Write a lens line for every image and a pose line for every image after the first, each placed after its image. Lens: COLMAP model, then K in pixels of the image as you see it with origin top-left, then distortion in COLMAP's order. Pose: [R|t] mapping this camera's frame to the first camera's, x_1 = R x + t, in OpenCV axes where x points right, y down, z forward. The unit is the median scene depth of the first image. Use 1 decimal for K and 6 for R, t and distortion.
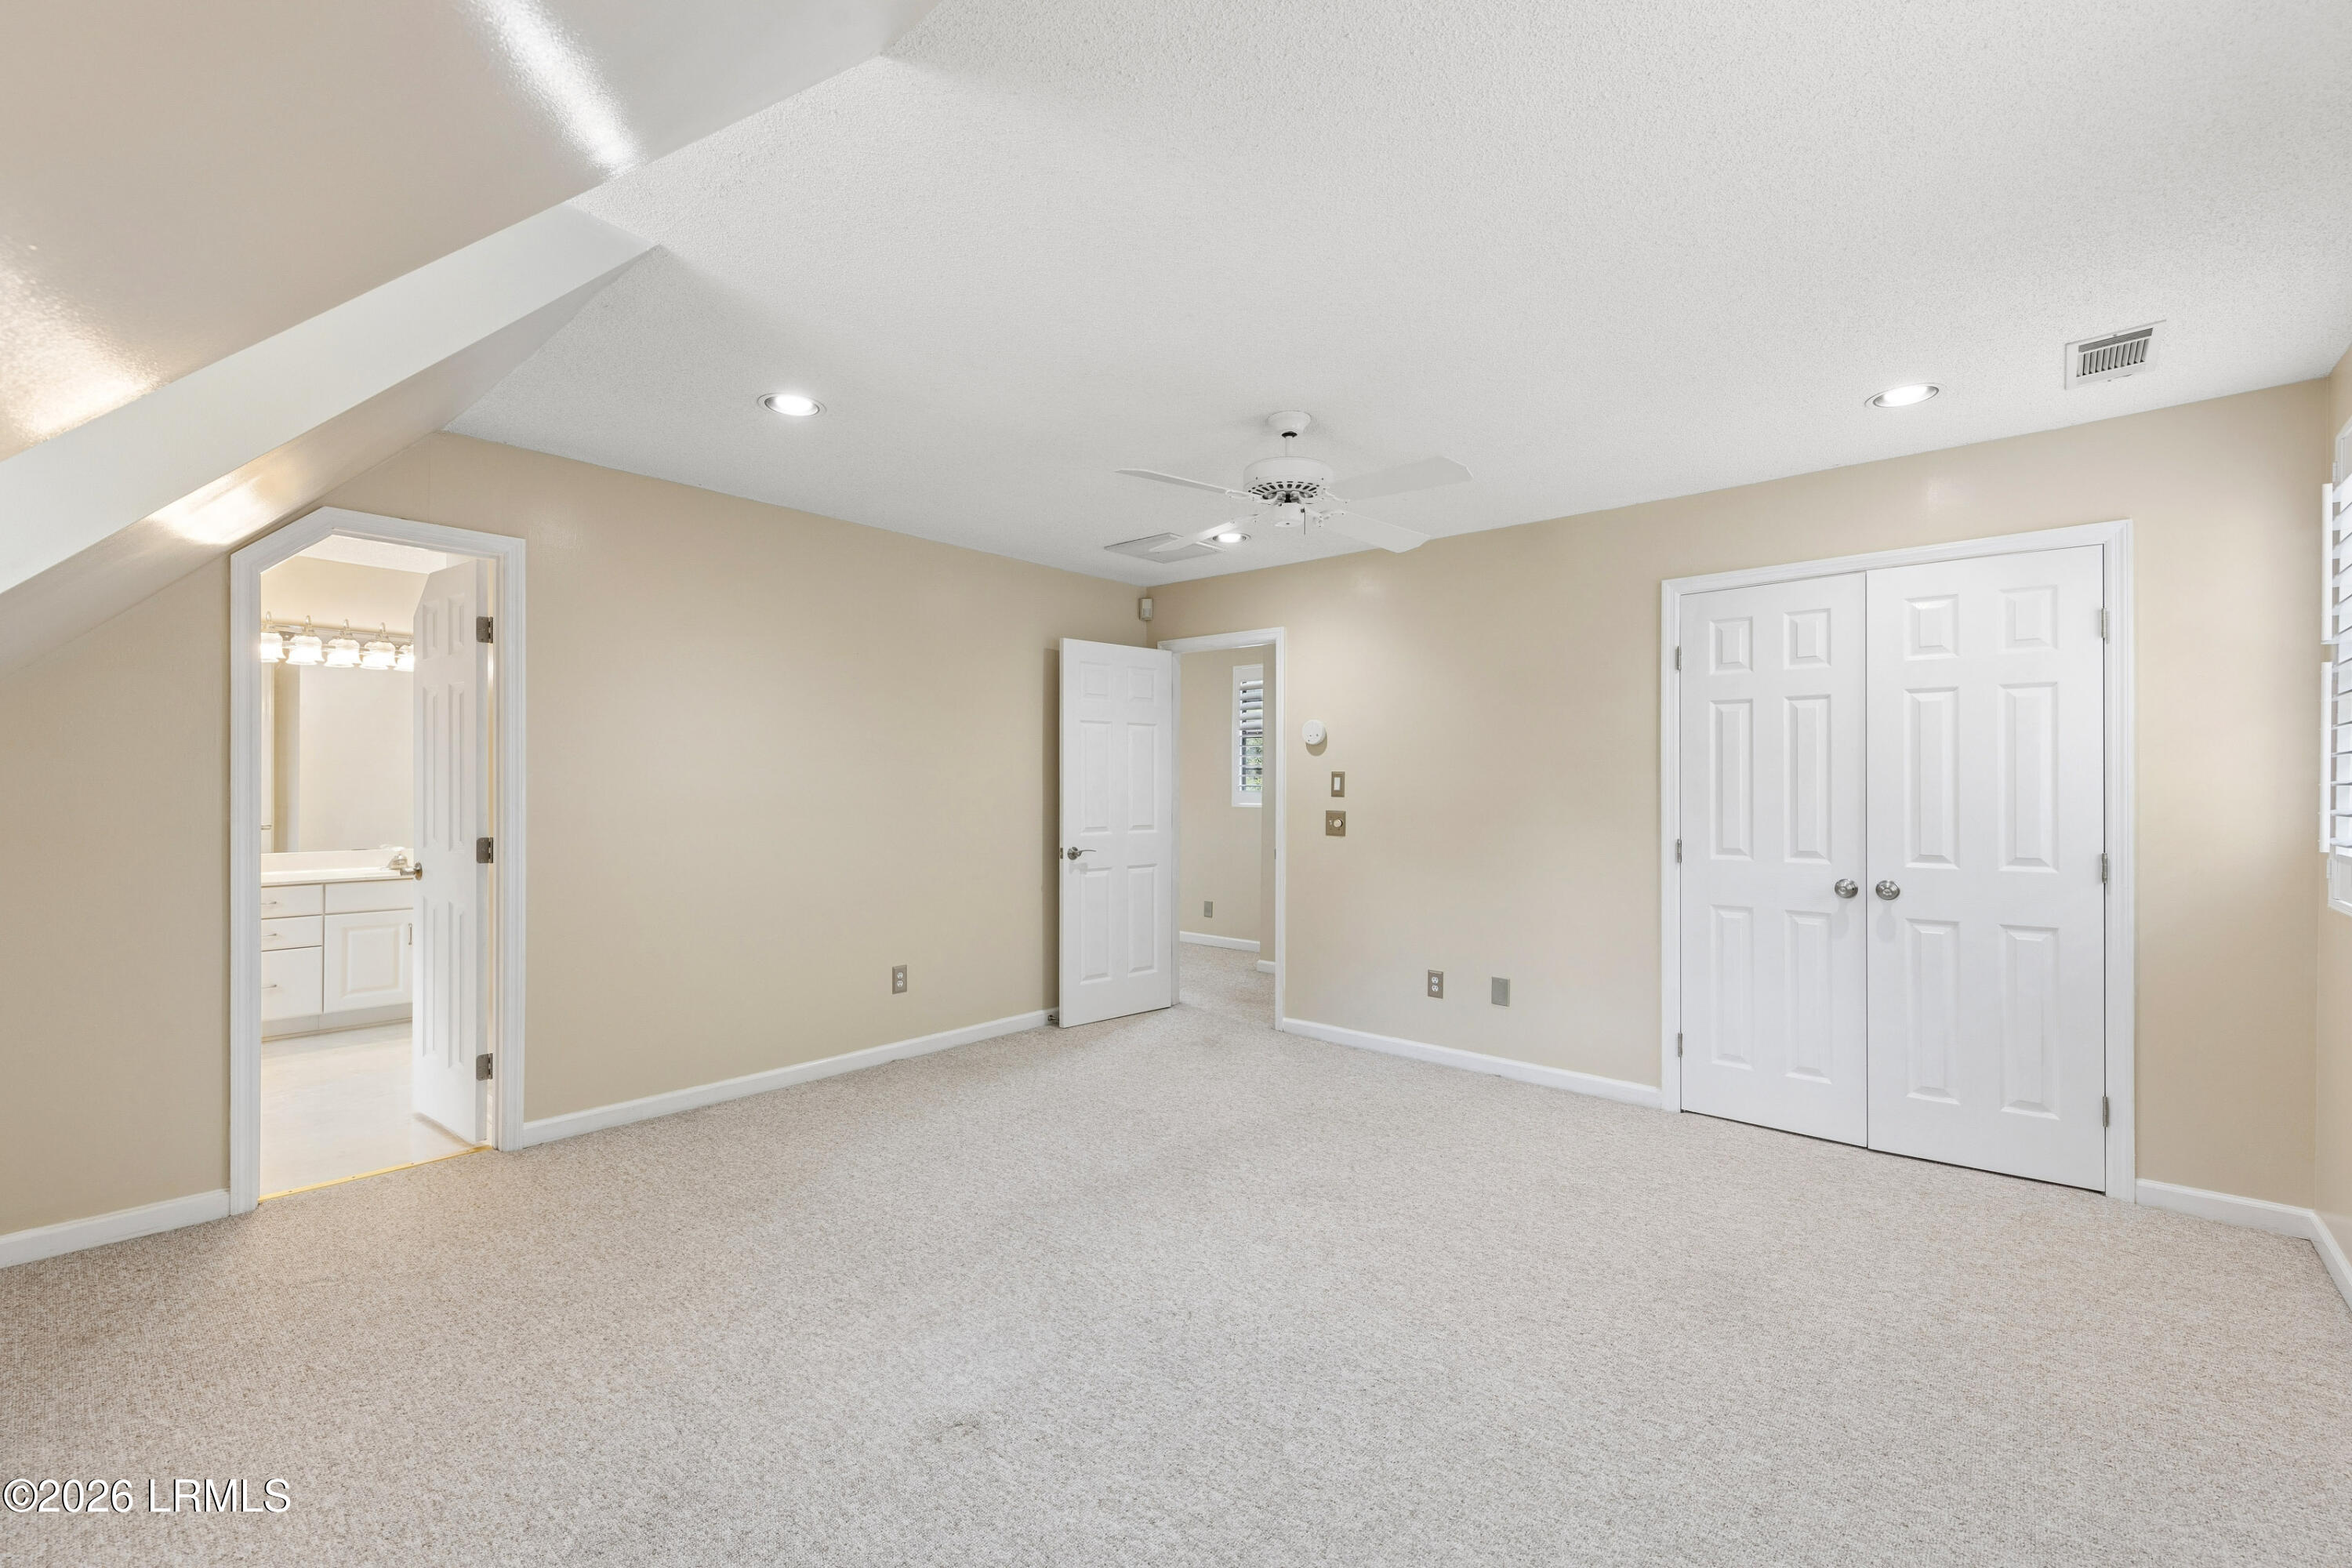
lens RADIAL K [[981.0, 0, 1169.2], [0, 981.0, 774.8], [0, 0, 1]] dist [0.001647, 0.000085]
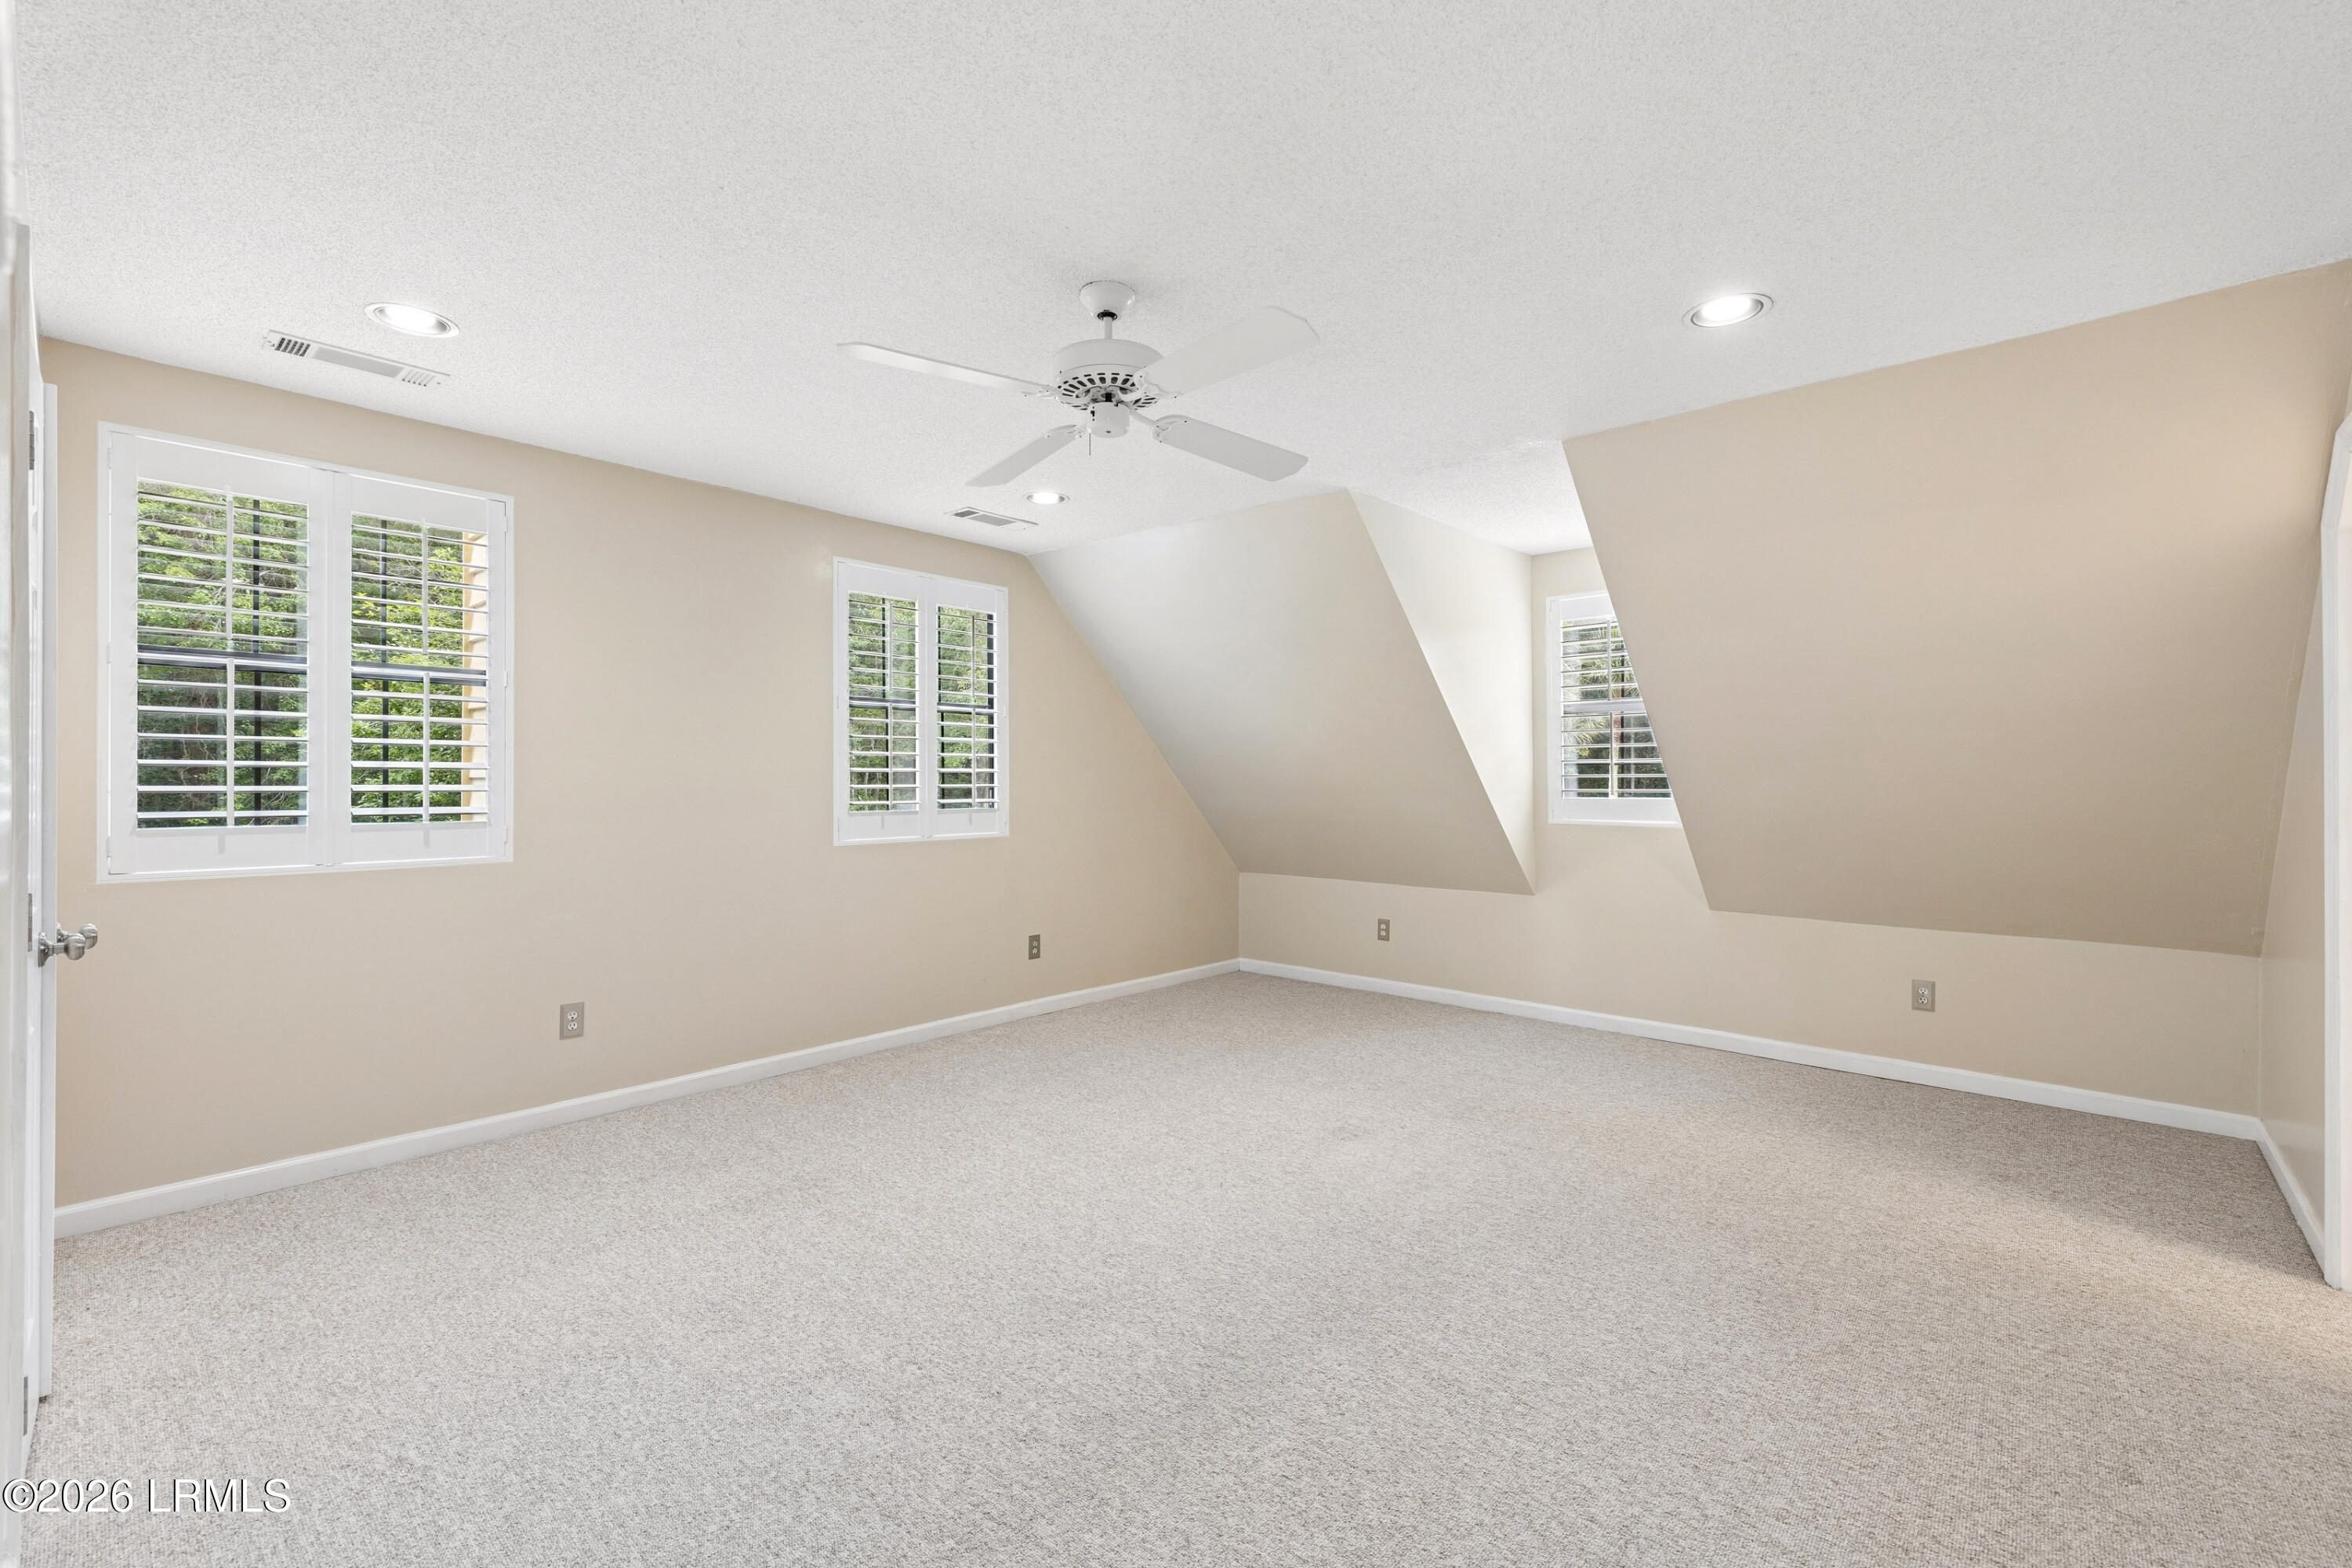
lens RADIAL K [[981.0, 0, 1169.0], [0, 981.0, 792.4], [0, 0, 1]] dist [0.001647, 0.000085]
pose [[-0.999925, -0.009596, 0.007631, 0.069592], [-0.009598, 0.999954, -0.000214, 0.027262], [-0.007629, -0.000287, -0.999971, 1.892992]]
